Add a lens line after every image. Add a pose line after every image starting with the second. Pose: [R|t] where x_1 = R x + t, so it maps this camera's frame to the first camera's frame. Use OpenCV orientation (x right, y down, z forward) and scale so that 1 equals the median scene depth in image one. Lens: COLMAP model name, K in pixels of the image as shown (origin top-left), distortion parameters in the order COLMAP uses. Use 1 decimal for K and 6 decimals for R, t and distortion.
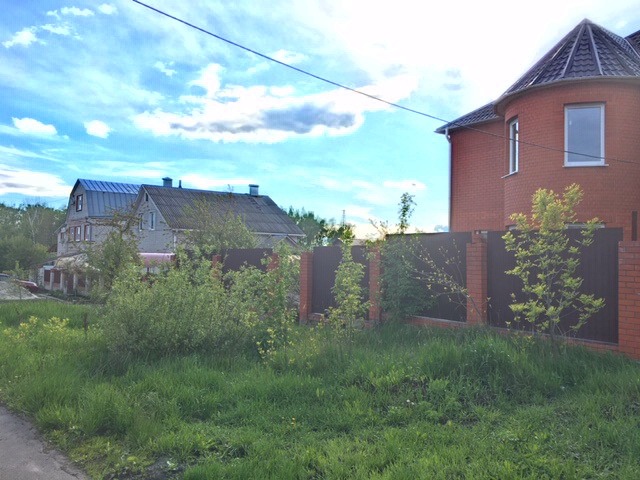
lens RADIAL K [[539.7, 0, 321.3], [0, 539.7, 242.0], [0, 0, 1]] dist [0.056182, -0.084011]
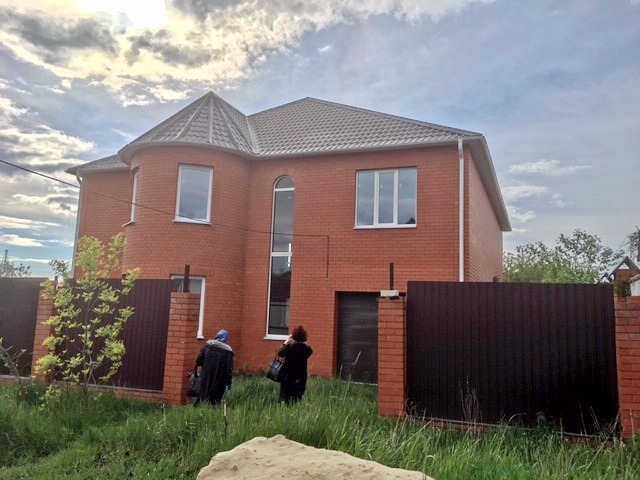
lens RADIAL K [[539.7, 0, 321.1], [0, 539.7, 238.1], [0, 0, 1]] dist [0.056182, -0.084011]
pose [[0.886216, 0.096731, 0.453061, 0.230366], [-0.050799, 0.992352, -0.112507, -0.001546], [-0.460479, 0.076691, 0.884352, -0.059831]]
